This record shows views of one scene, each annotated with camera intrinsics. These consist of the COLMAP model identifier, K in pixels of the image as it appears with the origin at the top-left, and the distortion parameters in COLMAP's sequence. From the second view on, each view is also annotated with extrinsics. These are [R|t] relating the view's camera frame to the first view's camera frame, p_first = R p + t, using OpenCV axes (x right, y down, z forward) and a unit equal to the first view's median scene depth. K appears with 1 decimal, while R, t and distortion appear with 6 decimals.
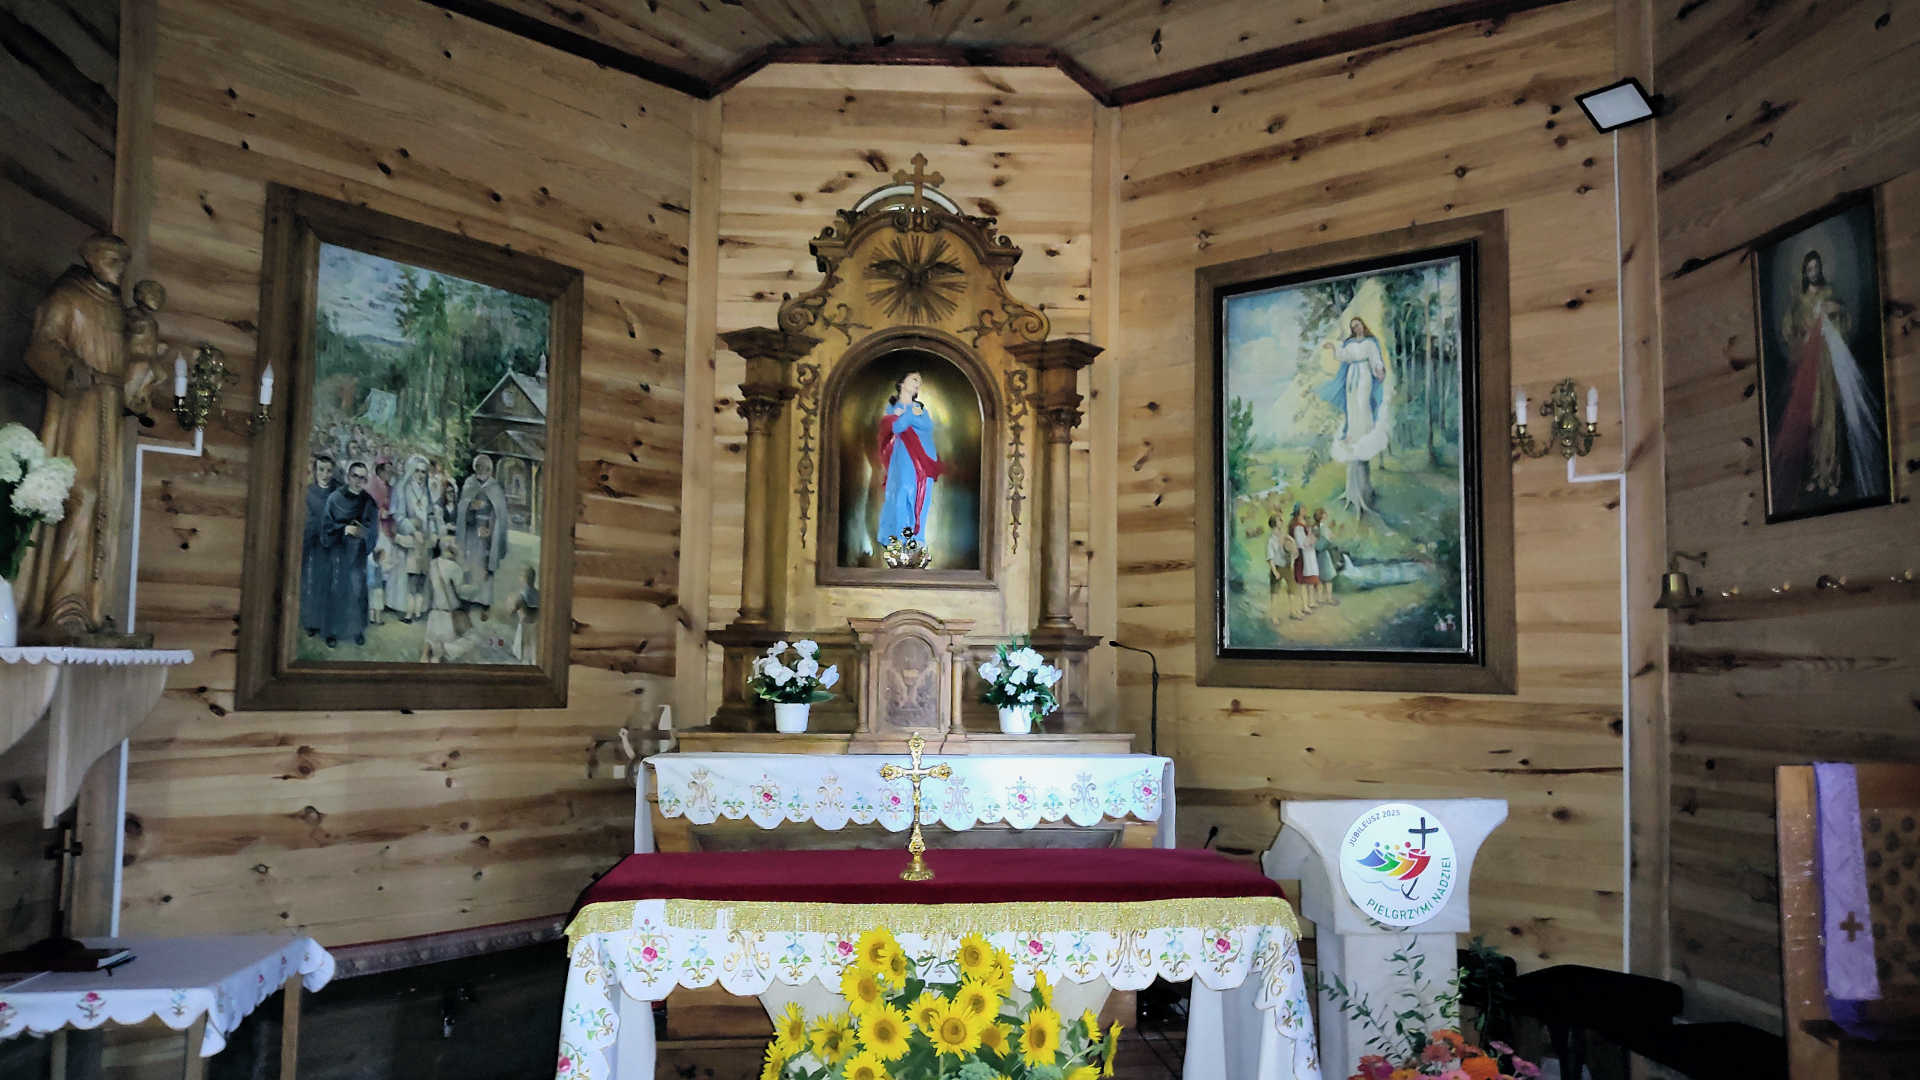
lens RADIAL K [[1445.8, 0, 957.8], [0, 1445.8, 542.8], [0, 0, 1]] dist [0.070019, -0.022119]
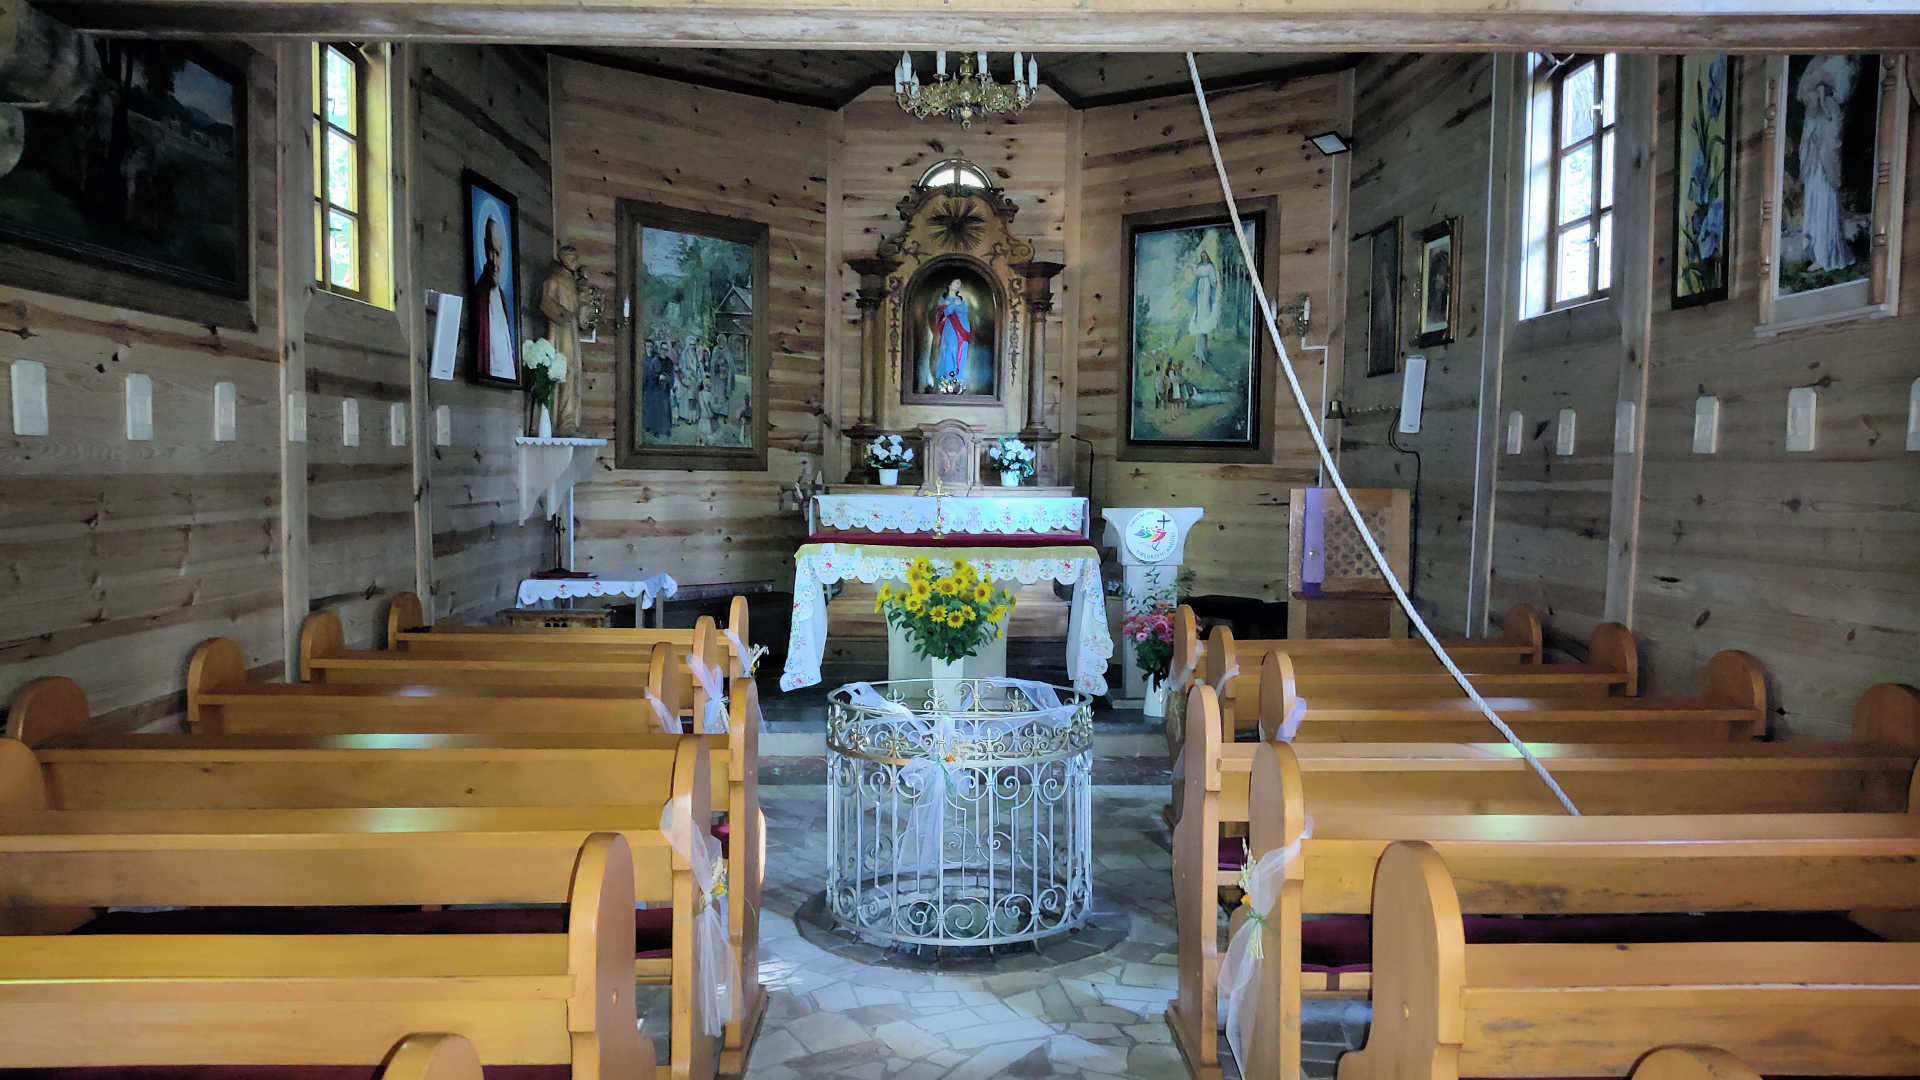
lens RADIAL K [[1445.8, 0, 960.2], [0, 1445.8, 547.4], [0, 0, 1]] dist [0.070019, -0.022119]
pose [[0.997312, 0.007135, -0.072924, 0.114556], [0.003937, 0.988591, 0.150570, -0.068832], [0.073166, -0.150453, 0.985906, -0.842347]]
